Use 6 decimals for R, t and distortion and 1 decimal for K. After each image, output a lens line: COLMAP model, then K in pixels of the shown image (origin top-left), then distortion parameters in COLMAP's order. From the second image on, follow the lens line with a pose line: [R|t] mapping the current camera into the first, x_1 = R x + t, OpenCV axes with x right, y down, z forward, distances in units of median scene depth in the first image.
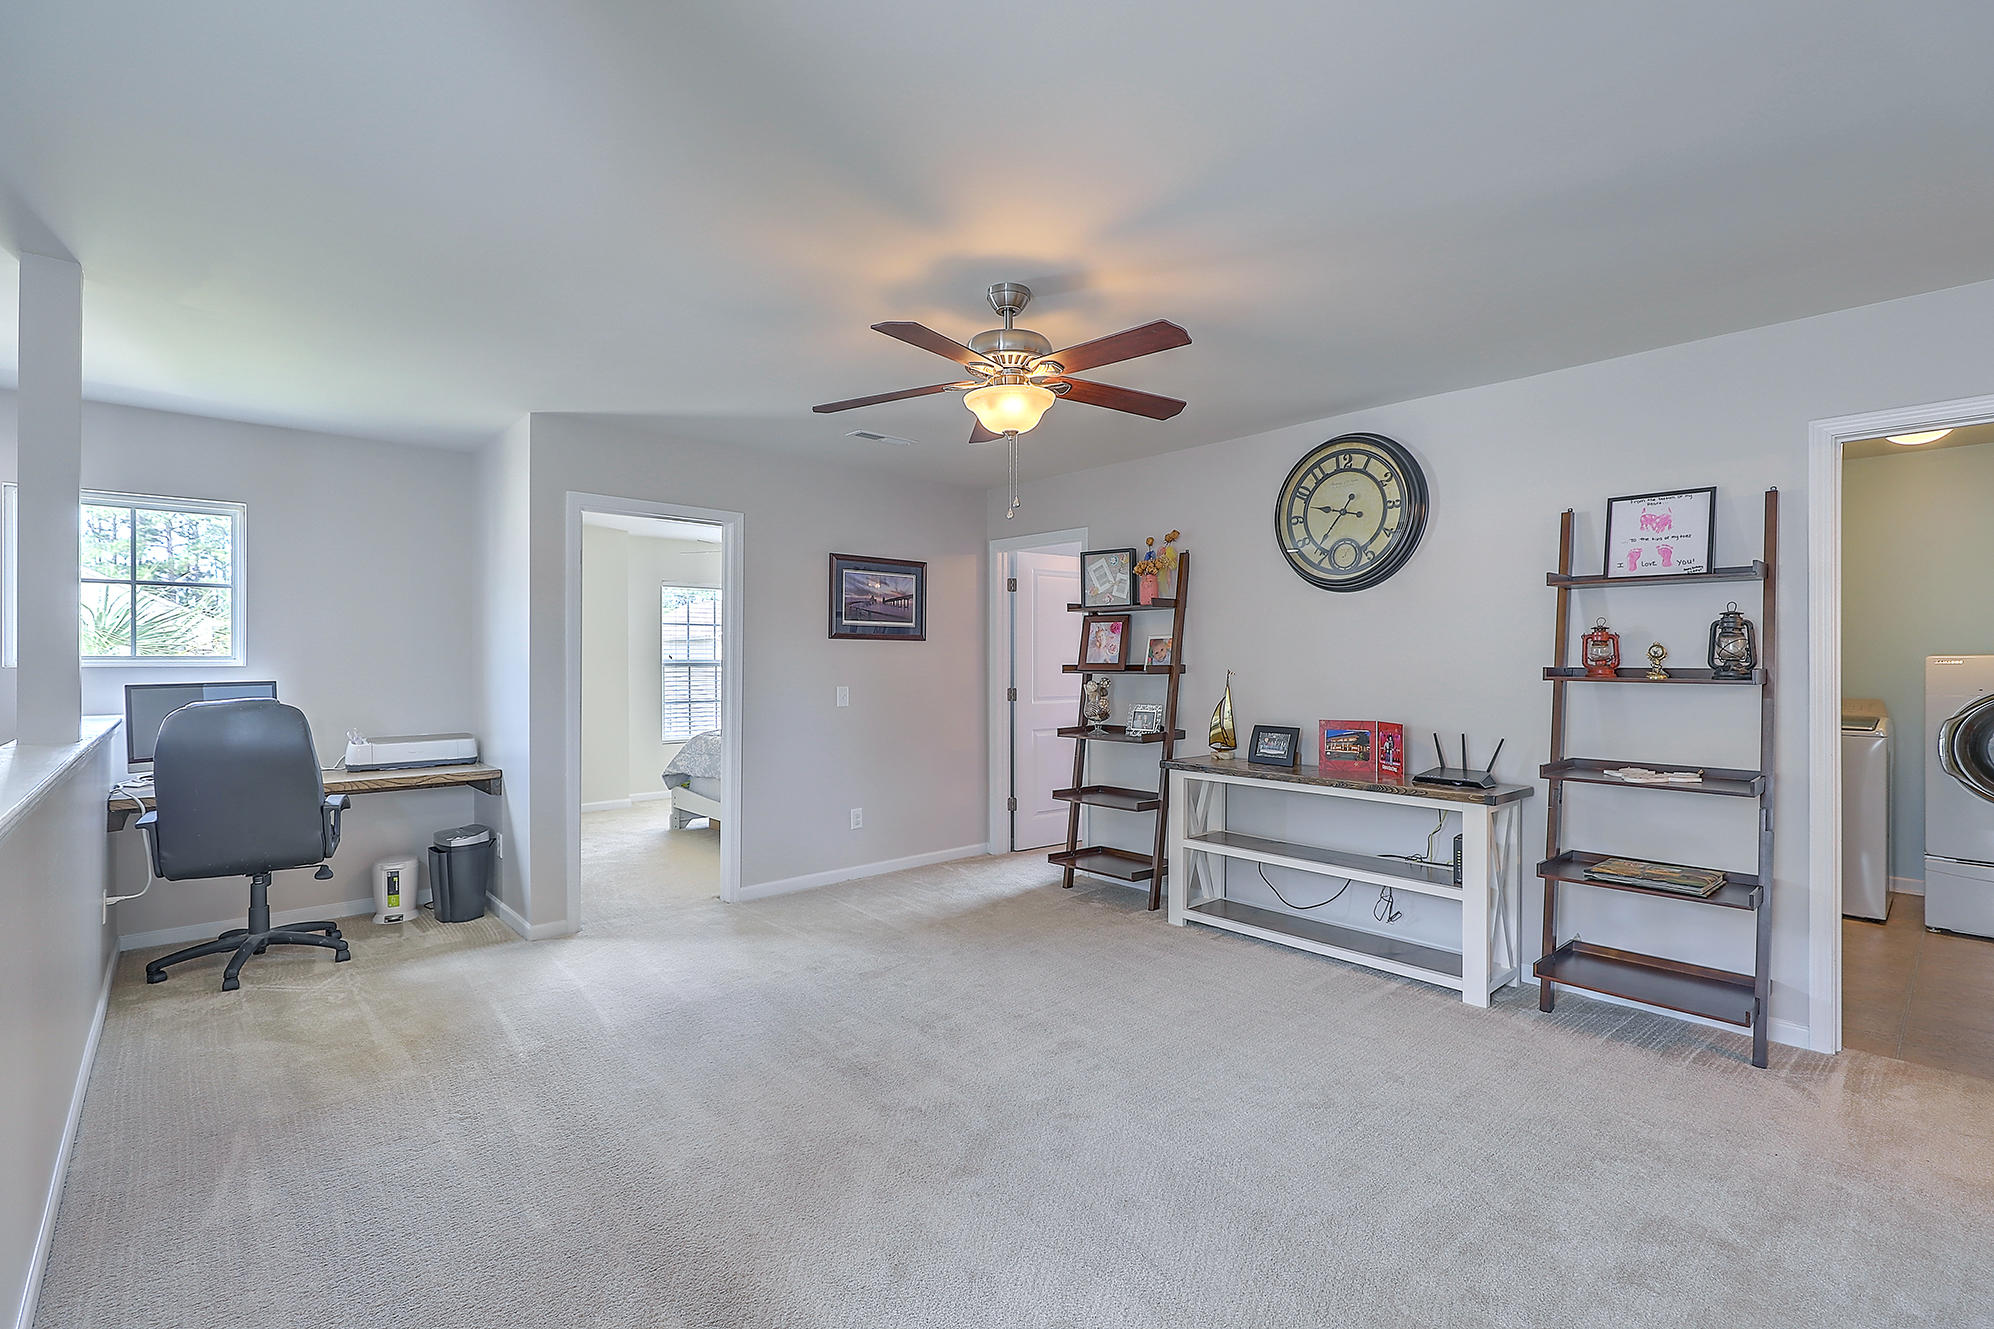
lens RADIAL K [[901.3, 0, 999.2], [0, 901.3, 663.3], [0, 0, 1]] dist [0.001814, -0.000781]
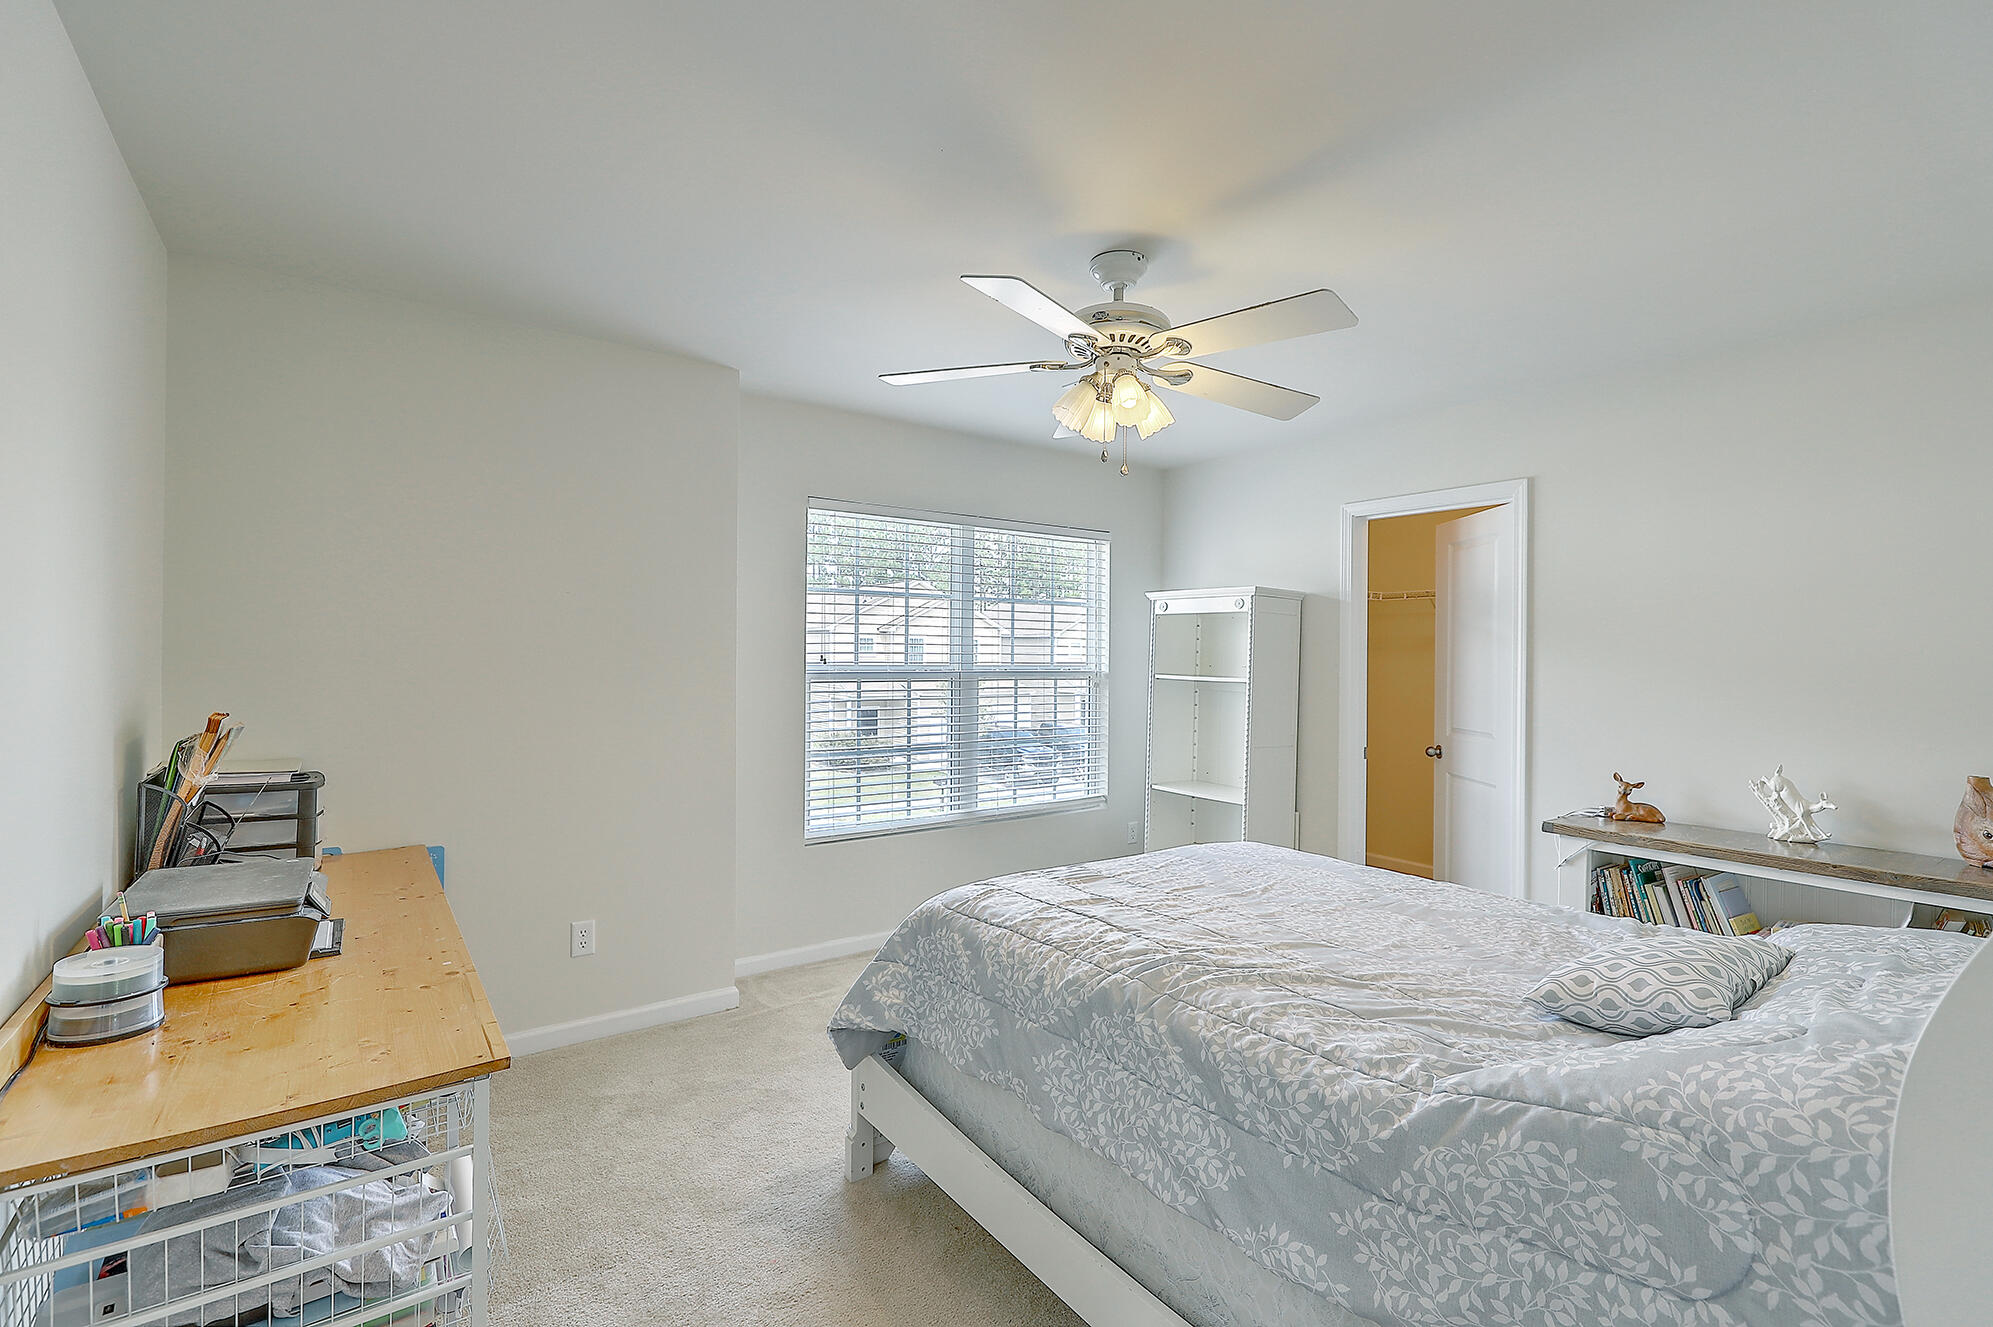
lens RADIAL K [[900.9, 0, 996.5], [0, 900.9, 656.8], [0, 0, 1]] dist [0.001814, -0.000781]
pose [[0.993312, 0.002031, -0.115439, -0.224768], [-0.001541, 0.999989, 0.004331, -0.010299], [0.115447, -0.004124, 0.993305, 0.556565]]
